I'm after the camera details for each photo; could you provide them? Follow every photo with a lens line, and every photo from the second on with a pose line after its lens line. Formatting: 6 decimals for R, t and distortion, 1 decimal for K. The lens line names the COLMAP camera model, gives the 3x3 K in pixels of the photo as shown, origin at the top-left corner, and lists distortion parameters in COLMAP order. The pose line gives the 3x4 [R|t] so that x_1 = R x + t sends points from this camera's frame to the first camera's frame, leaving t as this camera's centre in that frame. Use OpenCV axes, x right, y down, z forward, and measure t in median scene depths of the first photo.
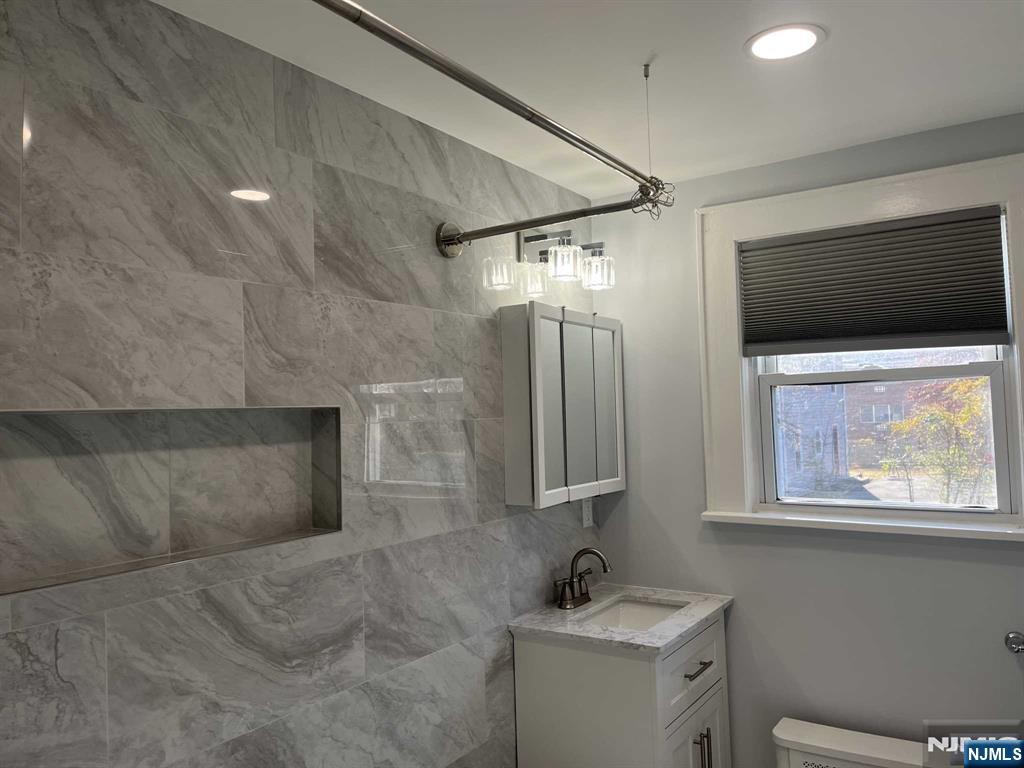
lens RADIAL K [[776.2, 0, 518.2], [0, 776.2, 380.4], [0, 0, 1]] dist [0.067055, -0.079830]
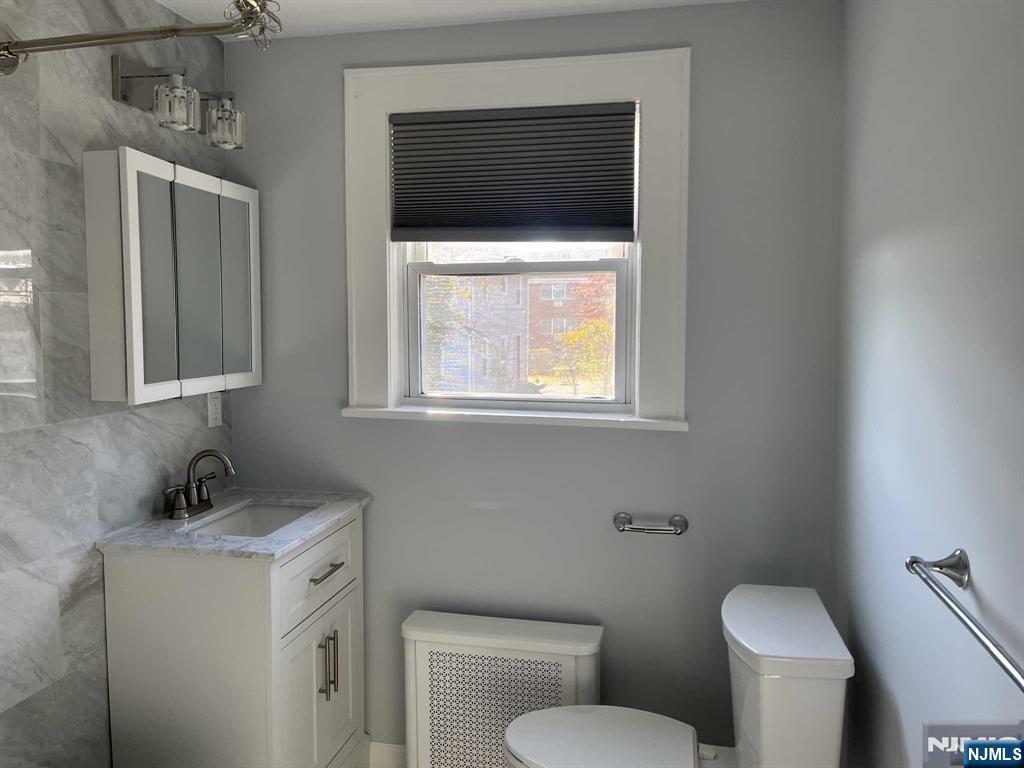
lens RADIAL K [[776.2, 0, 512.3], [0, 776.2, 377.5], [0, 0, 1]] dist [0.067055, -0.079830]
pose [[0.931268, 0.004467, 0.364308, 0.096297], [-0.046290, 0.993272, 0.106151, 0.028579], [-0.361382, -0.115719, 0.925209, 0.082733]]
